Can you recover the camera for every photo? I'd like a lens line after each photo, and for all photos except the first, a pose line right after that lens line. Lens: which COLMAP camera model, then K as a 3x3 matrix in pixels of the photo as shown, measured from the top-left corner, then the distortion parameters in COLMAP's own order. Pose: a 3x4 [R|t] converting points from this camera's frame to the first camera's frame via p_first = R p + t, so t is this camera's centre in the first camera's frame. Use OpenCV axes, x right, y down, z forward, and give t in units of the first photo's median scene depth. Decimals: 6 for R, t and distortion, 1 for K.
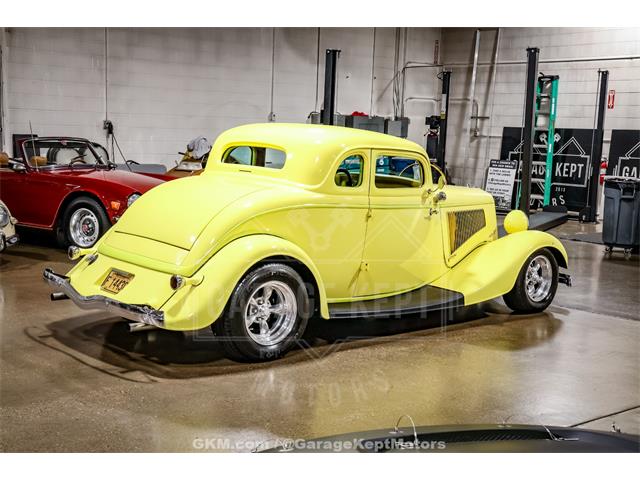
lens RADIAL K [[892.1, 0, 320.0], [0, 892.1, 240.0], [0, 0, 1]] dist [0.082063, 0.029805]
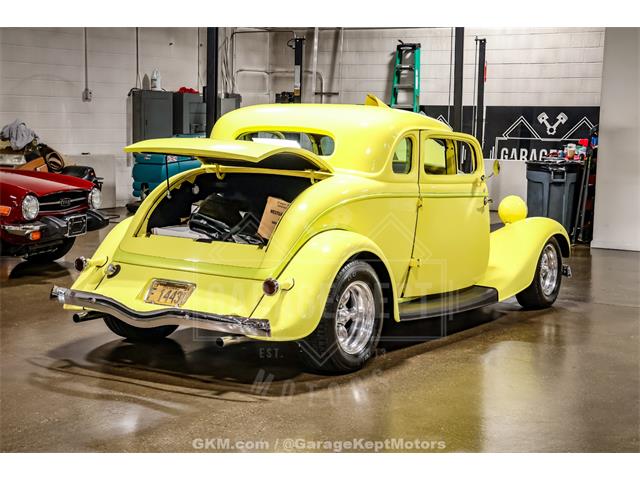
lens RADIAL K [[1156.8, 0, 320.0], [0, 1156.8, 240.0], [0, 0, 1]] dist [0.173909, 0.132531]
pose [[0.960419, -0.046788, 0.274600, -0.236222], [0.049505, 0.998769, -0.002970, 0.003868], [-0.274123, 0.016447, 0.961554, -0.059693]]
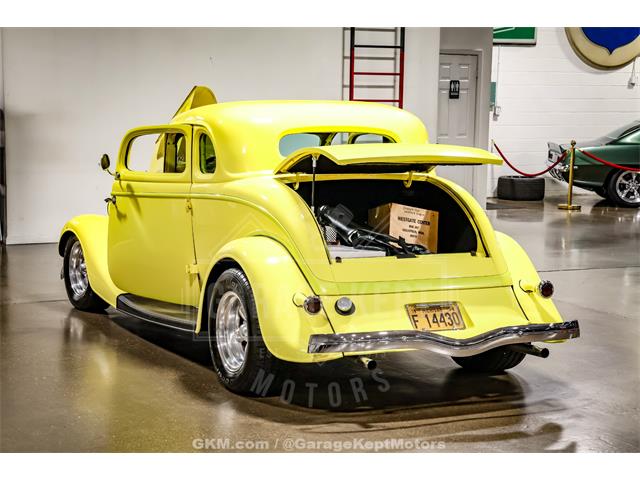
lens RADIAL K [[1288.5, 0, 320.0], [0, 1288.5, 240.0], [0, 0, 1]] dist [0.178569, 0.677830]
pose [[0.249752, -0.139183, 0.958255, -0.787058], [0.121414, 0.986307, 0.111613, -0.093031], [-0.960668, 0.088470, 0.263231, 0.483957]]
